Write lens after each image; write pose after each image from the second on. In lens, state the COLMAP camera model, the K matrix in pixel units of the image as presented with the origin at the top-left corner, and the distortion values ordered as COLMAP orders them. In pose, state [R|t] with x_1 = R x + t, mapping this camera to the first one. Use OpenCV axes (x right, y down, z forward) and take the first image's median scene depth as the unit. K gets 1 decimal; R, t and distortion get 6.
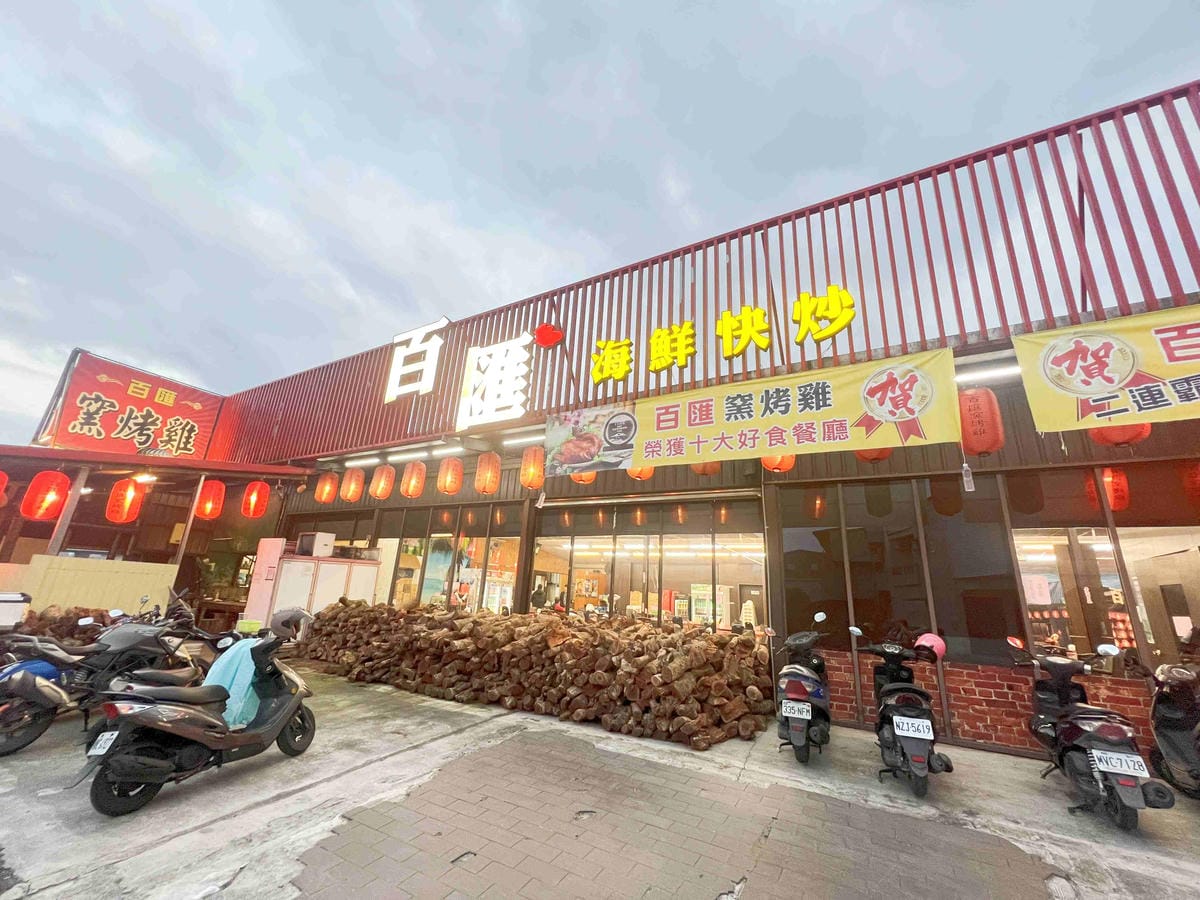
lens RADIAL K [[481.1, 0, 601.4], [0, 481.1, 450.1], [0, 0, 1]] dist [0.002037, 0.000136]
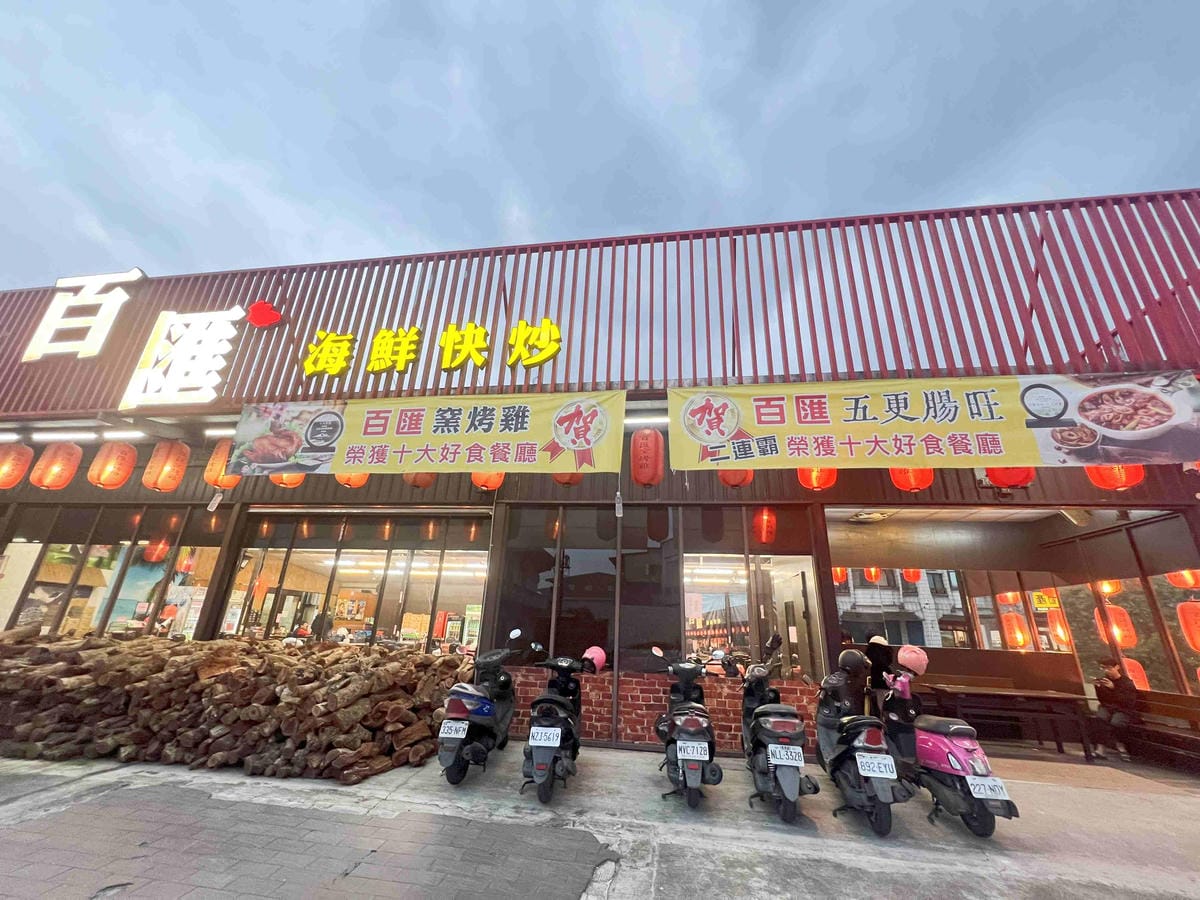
lens RADIAL K [[481.1, 0, 603.0], [0, 481.1, 450.7], [0, 0, 1]] dist [0.002037, 0.000136]
pose [[0.932499, 0.107221, 0.344891, 0.240953], [-0.093118, 0.994008, -0.057254, -0.000219], [-0.348964, 0.021273, 0.936895, -0.035675]]
